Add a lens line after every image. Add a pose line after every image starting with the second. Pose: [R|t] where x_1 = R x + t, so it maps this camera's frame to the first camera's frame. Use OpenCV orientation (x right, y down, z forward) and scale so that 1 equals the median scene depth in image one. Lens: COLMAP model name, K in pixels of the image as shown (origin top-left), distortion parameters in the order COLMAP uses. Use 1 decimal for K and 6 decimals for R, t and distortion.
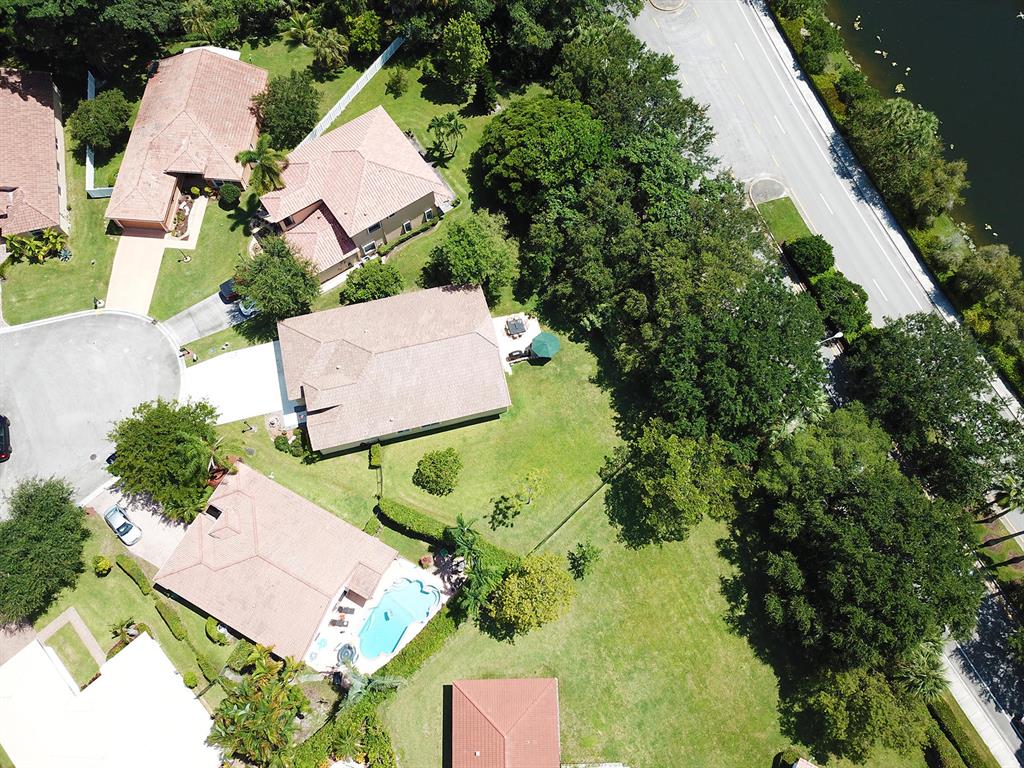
lens RADIAL K [[714.5, 0, 519.8], [0, 714.5, 407.9], [0, 0, 1]] dist [-0.005245, 0.004194]
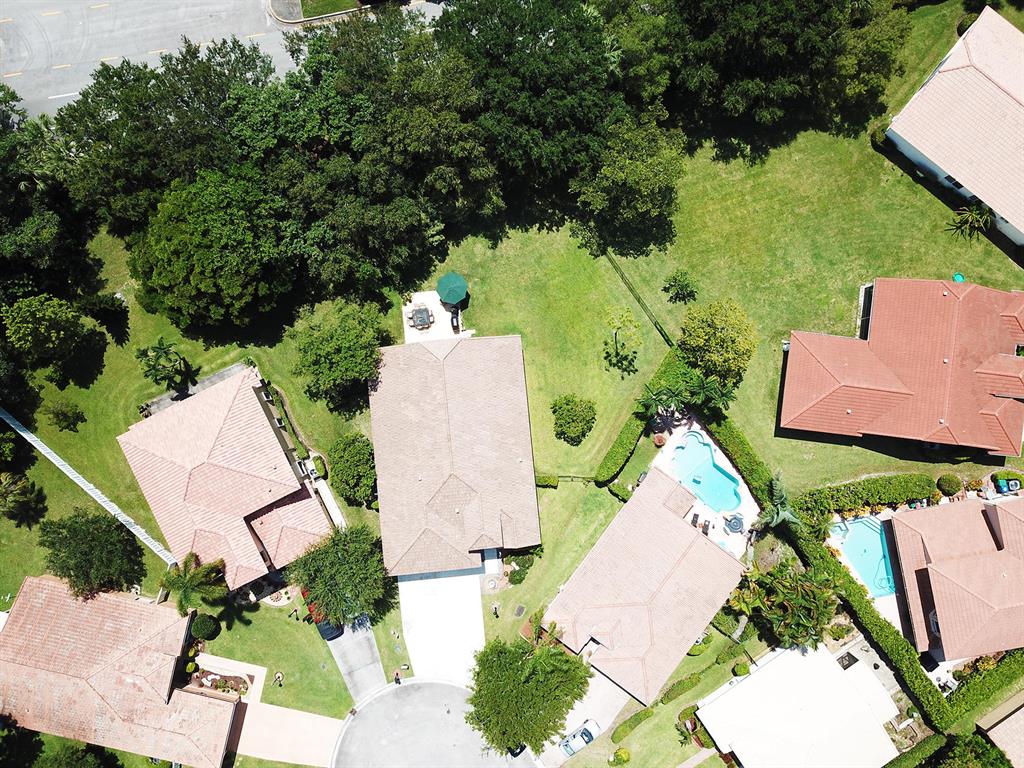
lens RADIAL K [[709.3, 0, 510.3], [0, 709.3, 374.3], [0, 0, 1]] dist [-0.003609, 0.000923]
pose [[0.145840, -0.989224, 0.012891, -0.074070], [0.932673, 0.141825, 0.331672, -0.302222], [-0.329926, -0.036348, 0.943307, 0.107514]]
